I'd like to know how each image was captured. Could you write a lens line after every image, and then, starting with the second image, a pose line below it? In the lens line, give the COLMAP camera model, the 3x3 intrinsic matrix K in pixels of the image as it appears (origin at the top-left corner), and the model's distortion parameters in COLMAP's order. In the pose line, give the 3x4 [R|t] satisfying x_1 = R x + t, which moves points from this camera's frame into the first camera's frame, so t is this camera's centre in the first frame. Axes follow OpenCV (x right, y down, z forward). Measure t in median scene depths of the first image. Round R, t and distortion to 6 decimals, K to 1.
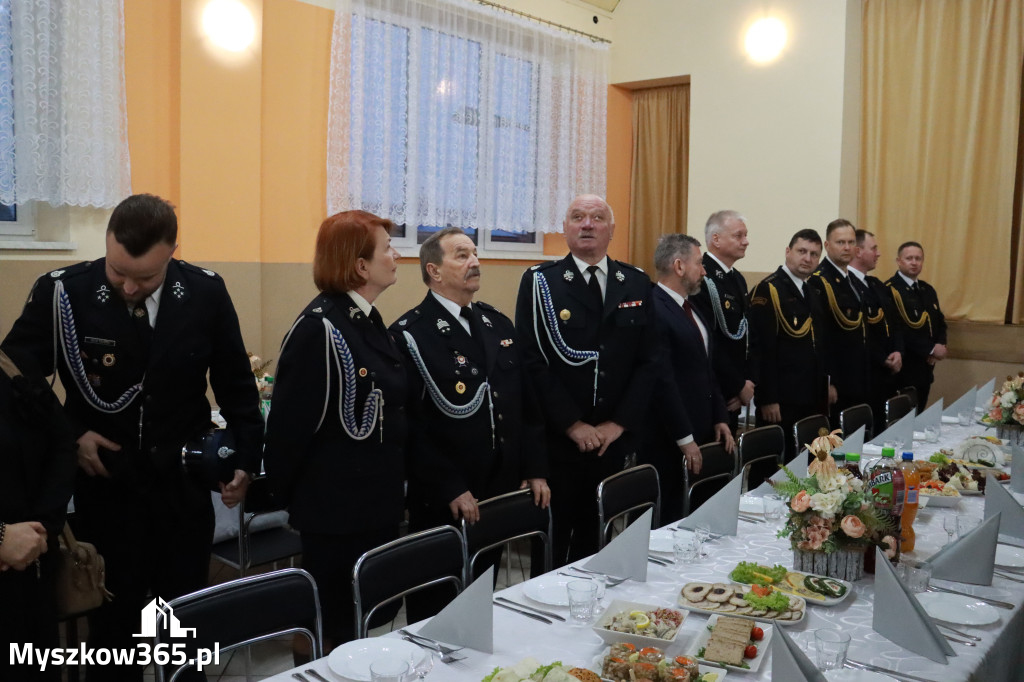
lens RADIAL K [[869.6, 0, 512.0], [0, 869.6, 341.0], [0, 0, 1]] dist [-0.160940, 0.158718]
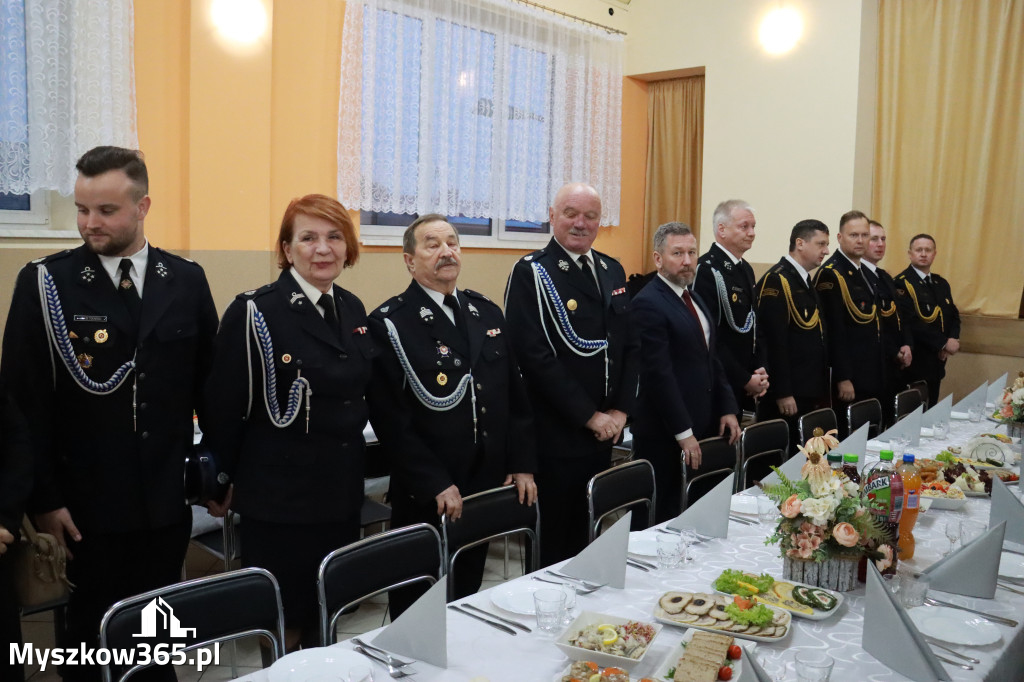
lens RADIAL K [[840.4, 0, 512.0], [0, 840.4, 341.0], [0, 0, 1]] dist [-0.170221, 0.143401]
pose [[0.999400, 0.008612, -0.033552, 0.022924], [-0.008152, 0.999871, 0.013823, -0.001380], [0.033667, -0.013541, 0.999341, 0.033563]]
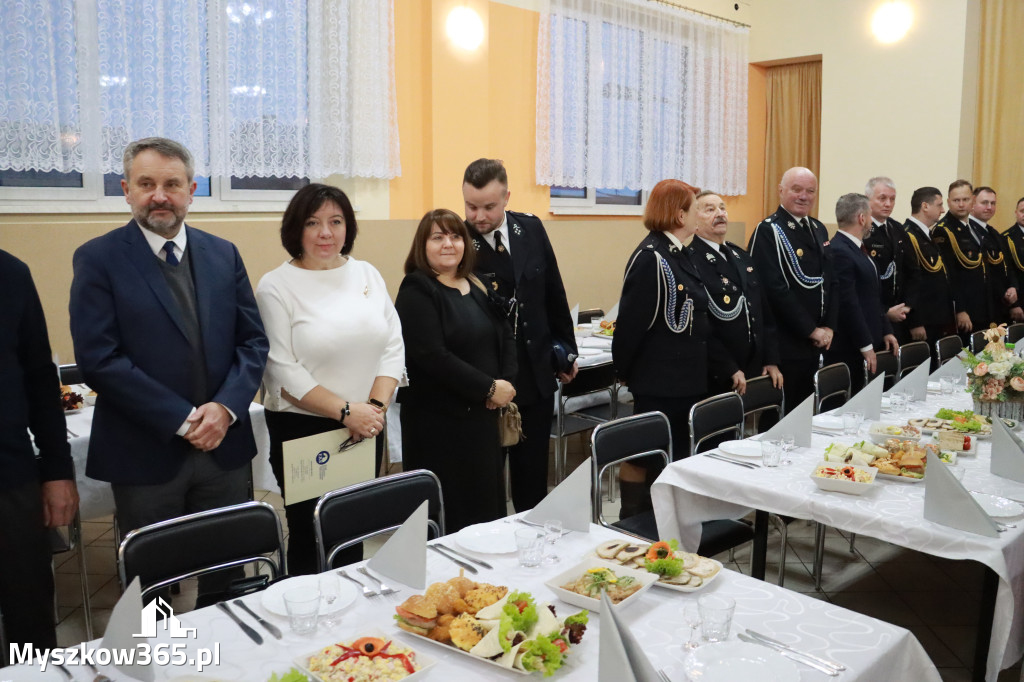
lens RADIAL K [[840.4, 0, 512.0], [0, 840.4, 341.0], [0, 0, 1]] dist [-0.170221, 0.143401]
pose [[0.995158, -0.005010, -0.098164, -0.133452], [0.009827, 0.998768, 0.048650, 0.022631], [0.097799, -0.049379, 0.993980, -0.192482]]
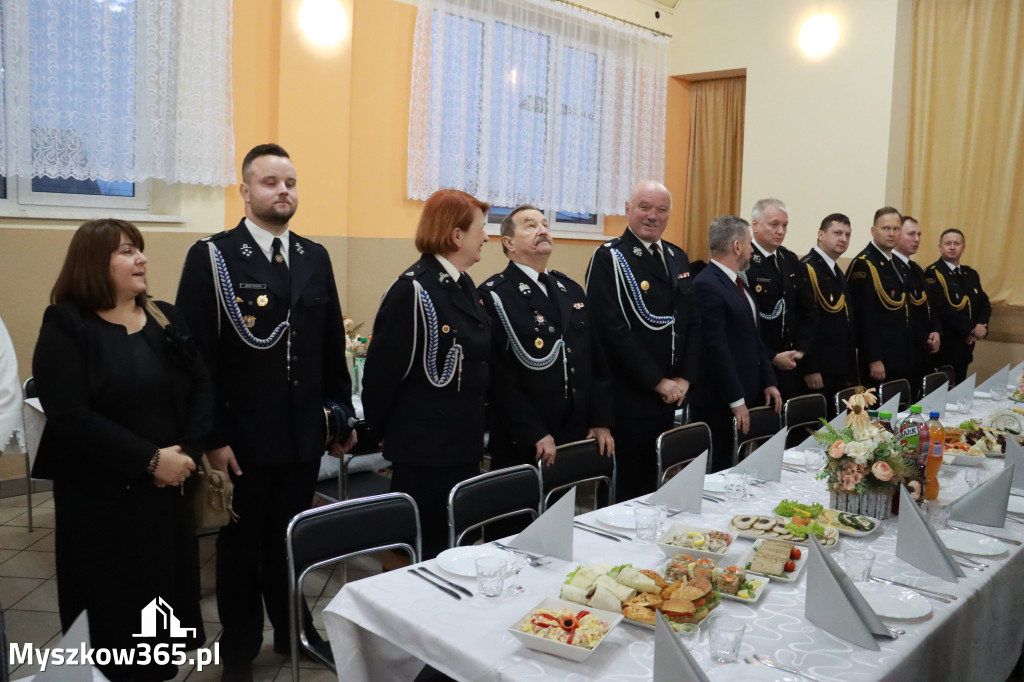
lens RADIAL K [[840.4, 0, 512.0], [0, 840.4, 341.0], [0, 0, 1]] dist [-0.170221, 0.143401]
pose [[0.997753, 0.023479, -0.062759, -0.012384], [-0.021971, 0.999455, 0.024618, 0.009615], [0.063302, -0.023183, 0.997725, -0.047474]]
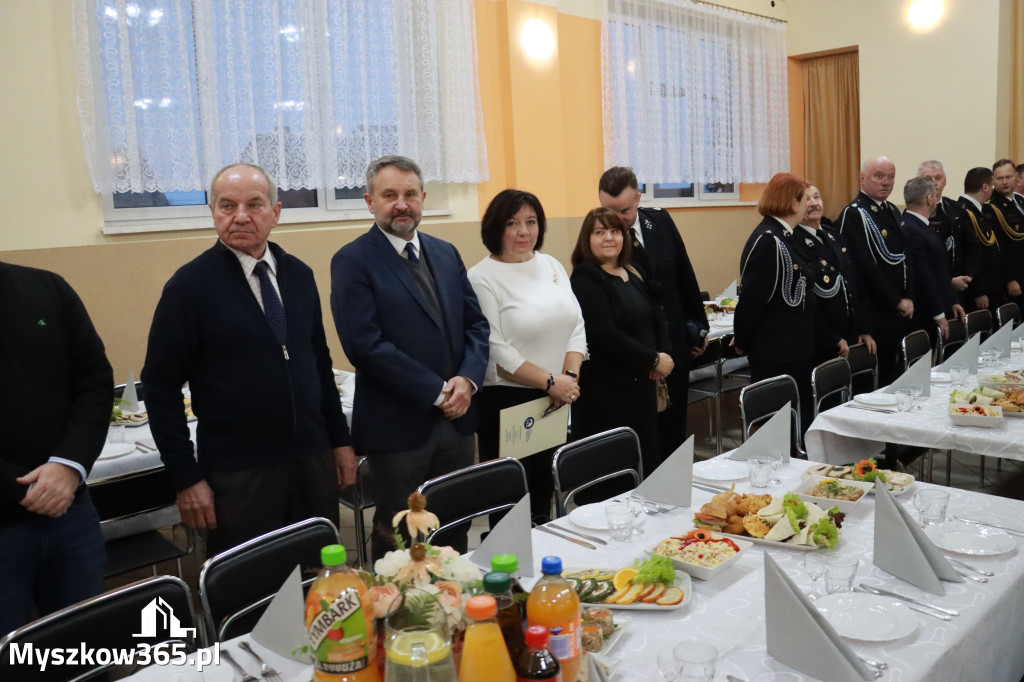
lens RADIAL K [[840.4, 0, 512.0], [0, 840.4, 341.0], [0, 0, 1]] dist [-0.170221, 0.143401]
pose [[0.992465, -0.053326, -0.110317, -0.228488], [0.059105, 0.997009, 0.049791, 0.027458], [0.107332, -0.055936, 0.992649, -0.281423]]
